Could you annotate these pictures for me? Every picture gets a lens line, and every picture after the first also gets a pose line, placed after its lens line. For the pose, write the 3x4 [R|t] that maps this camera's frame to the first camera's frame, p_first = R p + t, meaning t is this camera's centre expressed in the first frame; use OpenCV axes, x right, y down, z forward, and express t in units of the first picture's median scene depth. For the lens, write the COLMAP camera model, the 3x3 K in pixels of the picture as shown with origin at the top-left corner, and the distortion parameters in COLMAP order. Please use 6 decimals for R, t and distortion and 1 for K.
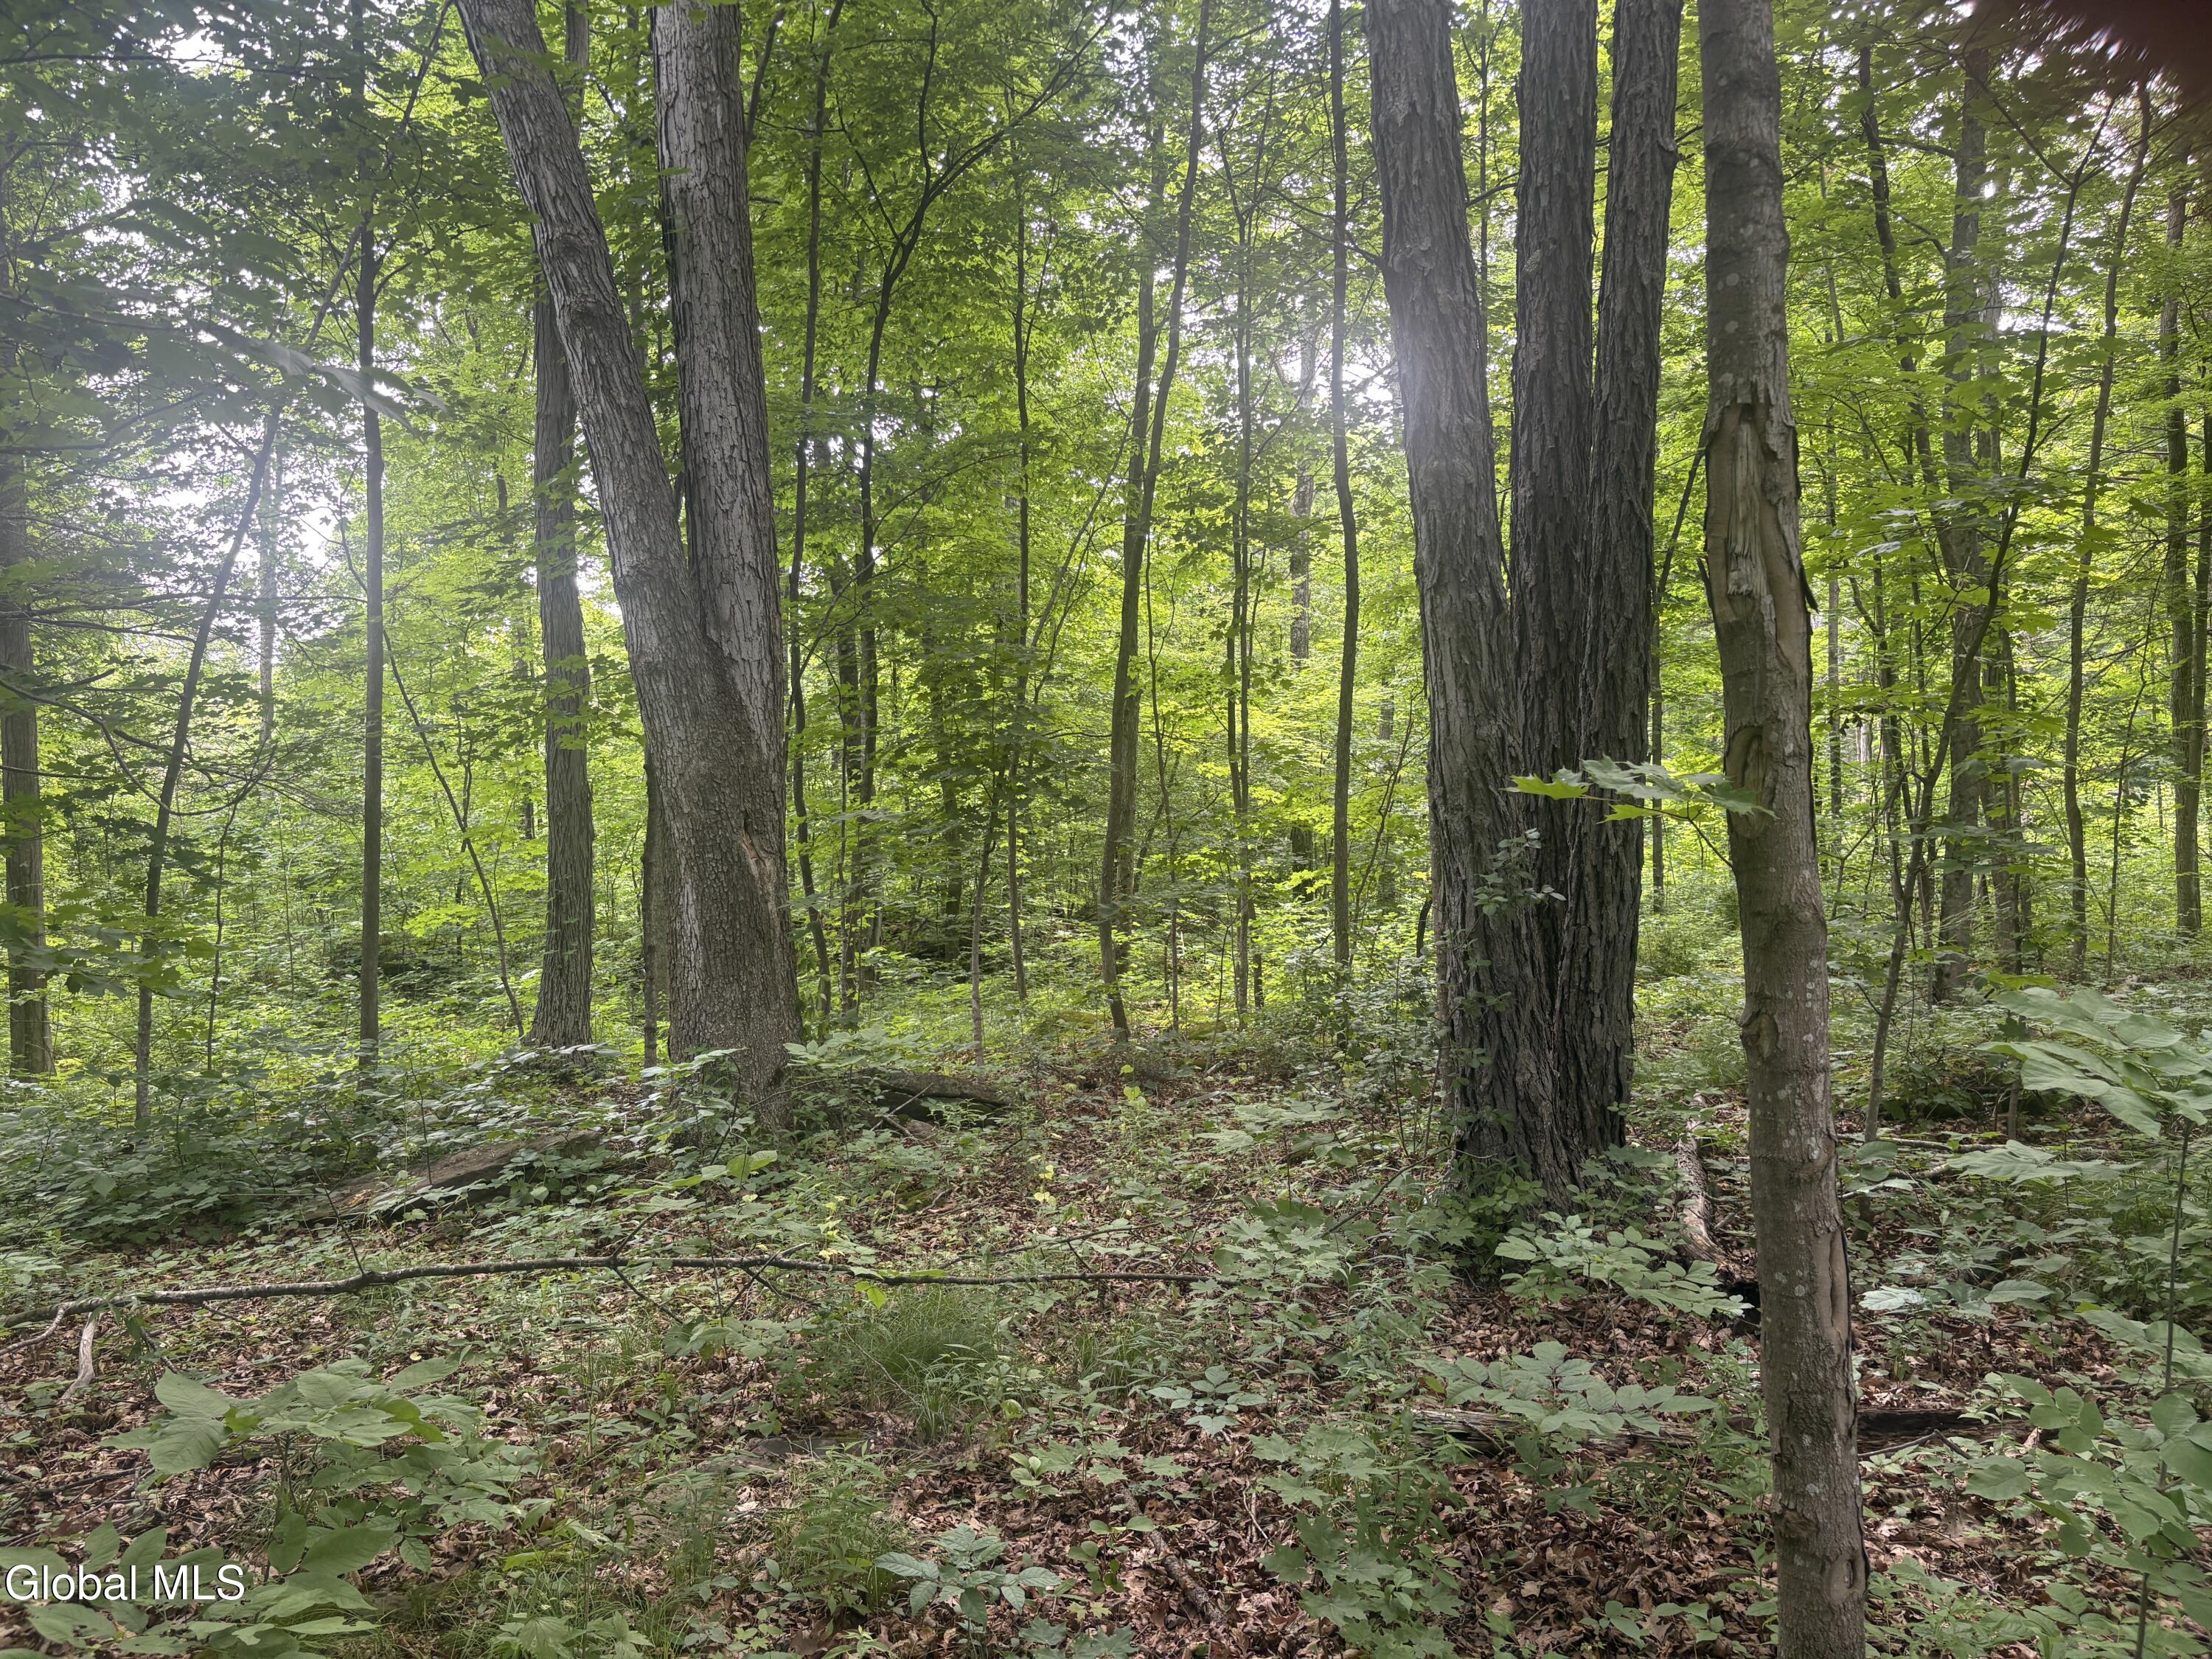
lens RADIAL K [[1676.9, 0, 1105.1], [0, 1676.9, 827.4], [0, 0, 1]] dist [0.004025, -0.000359]
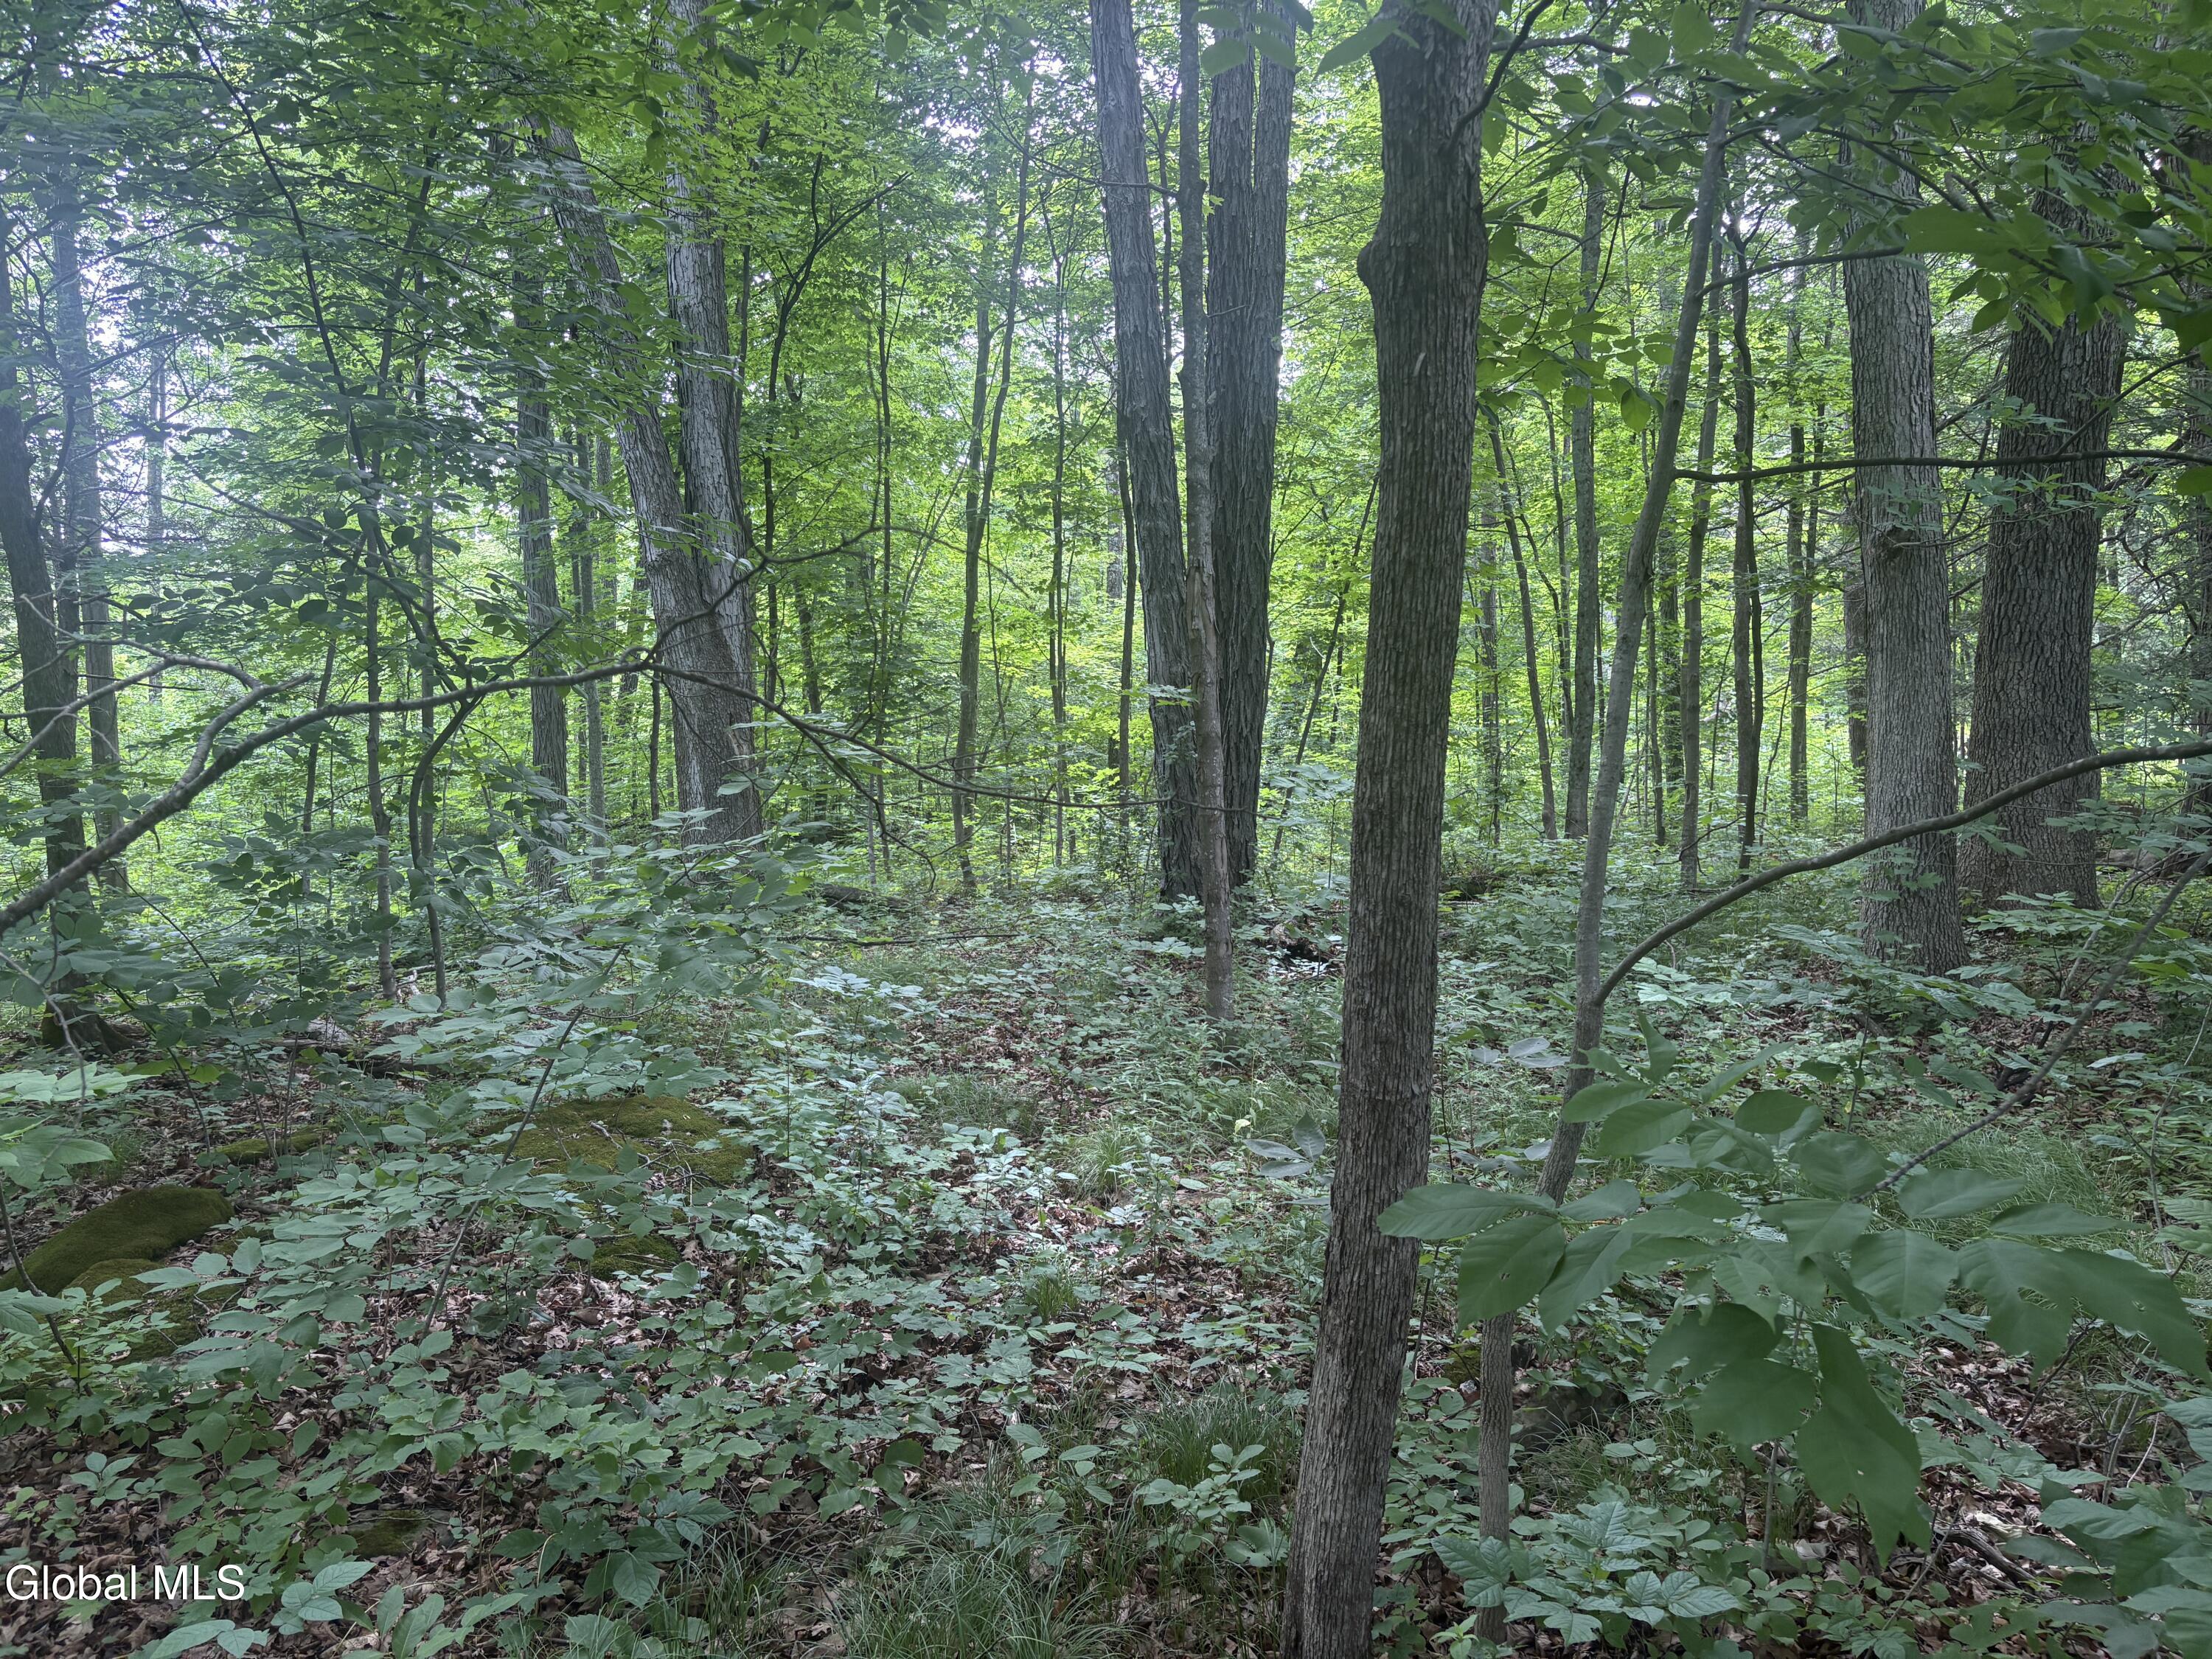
lens RADIAL K [[1676.9, 0, 1105.5], [0, 1676.9, 828.9], [0, 0, 1]] dist [0.004025, -0.000359]
pose [[0.995311, -0.005160, 0.096588, -0.009230], [0.000705, 0.998936, 0.046102, 0.012106], [-0.096723, -0.045818, 0.994256, -0.296777]]
